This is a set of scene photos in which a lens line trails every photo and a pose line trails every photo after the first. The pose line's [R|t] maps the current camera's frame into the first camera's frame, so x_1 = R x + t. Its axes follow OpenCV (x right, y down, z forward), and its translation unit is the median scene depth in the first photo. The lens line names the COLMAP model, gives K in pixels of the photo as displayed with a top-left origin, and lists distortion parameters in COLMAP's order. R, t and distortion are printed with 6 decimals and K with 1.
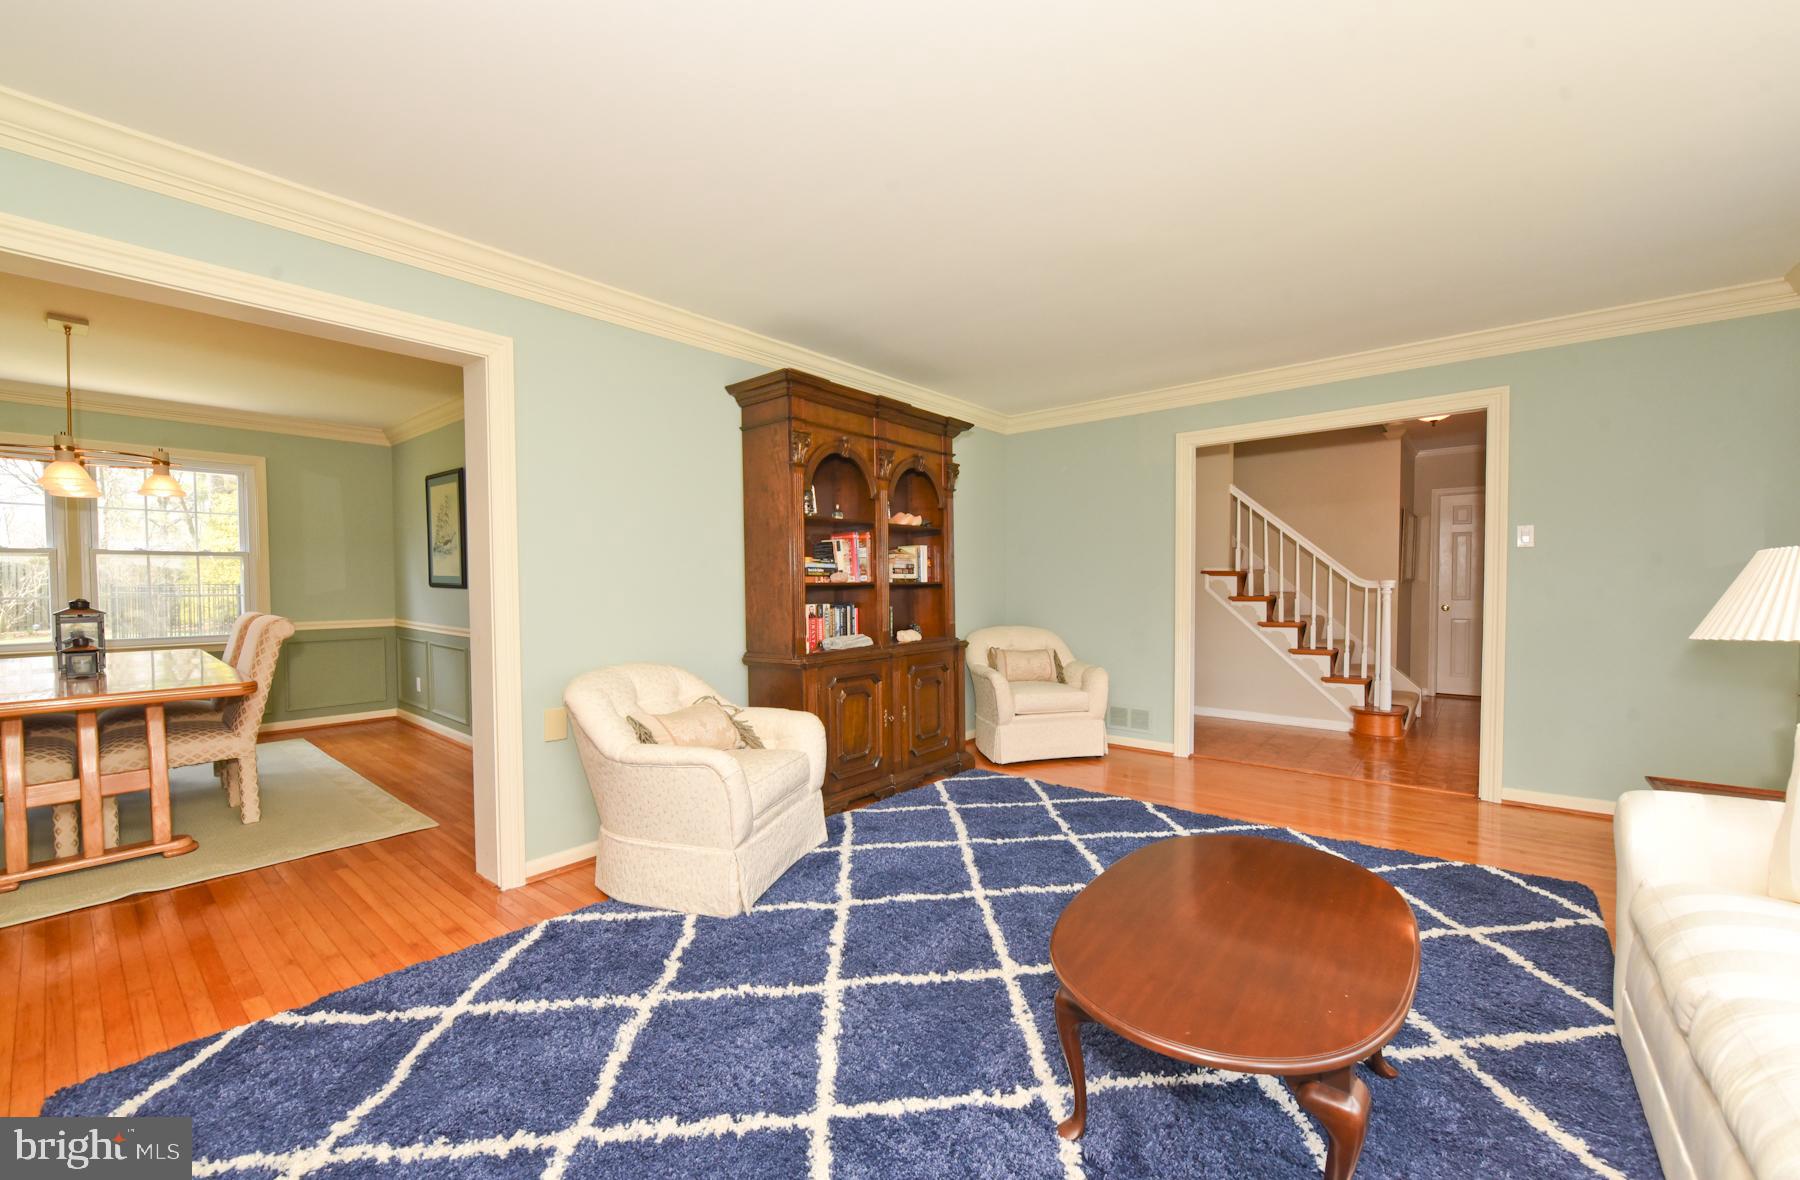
lens RADIAL K [[713.3, 0, 893.3], [0, 713.3, 598.5], [0, 0, 1]] dist [-0.003297, 0.000939]
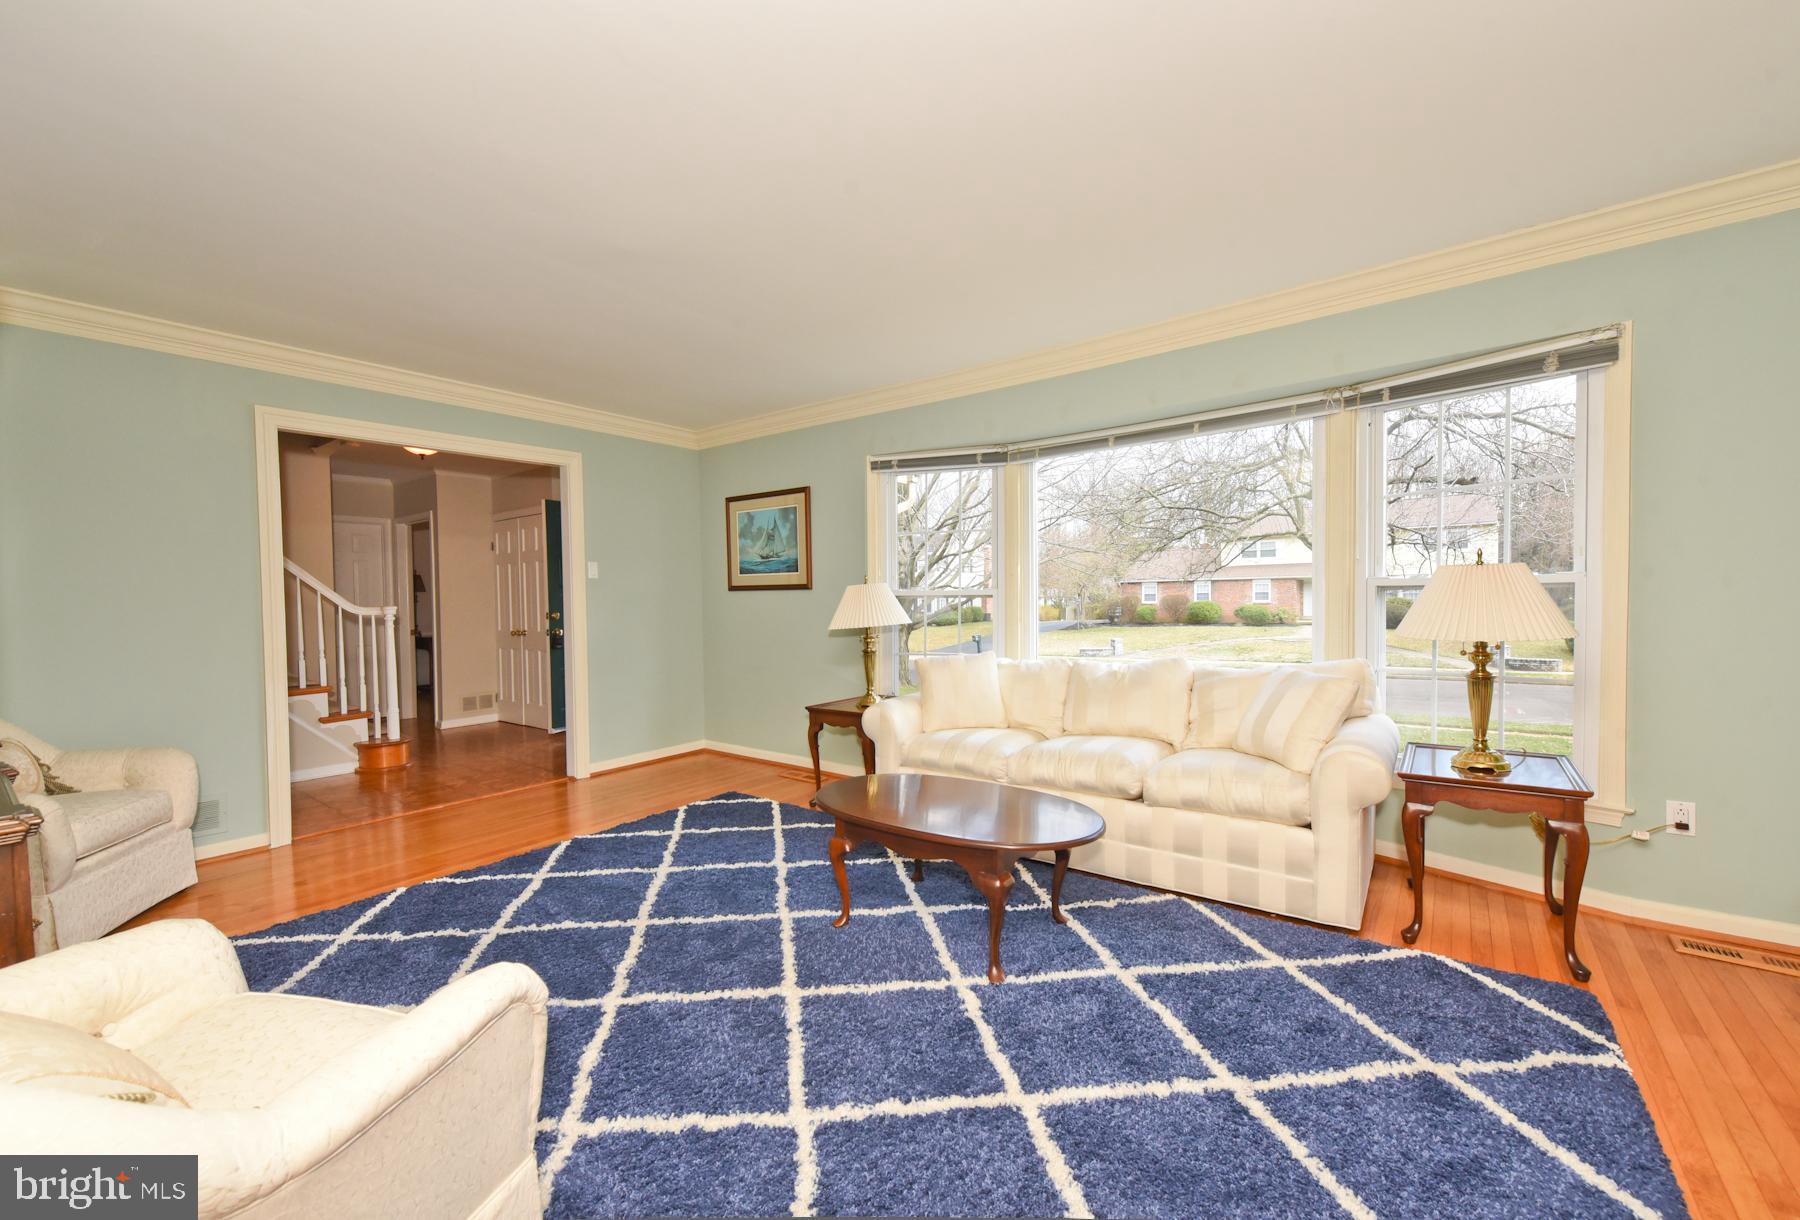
lens RADIAL K [[725.6, 0, 894.9], [0, 725.6, 613.8], [0, 0, 1]] dist [-0.001070, -0.000537]
pose [[-0.051542, -0.016069, 0.998542, -0.492126], [0.040537, 0.999013, 0.018169, -0.007699], [-0.997848, 0.041414, -0.050840, 0.518238]]
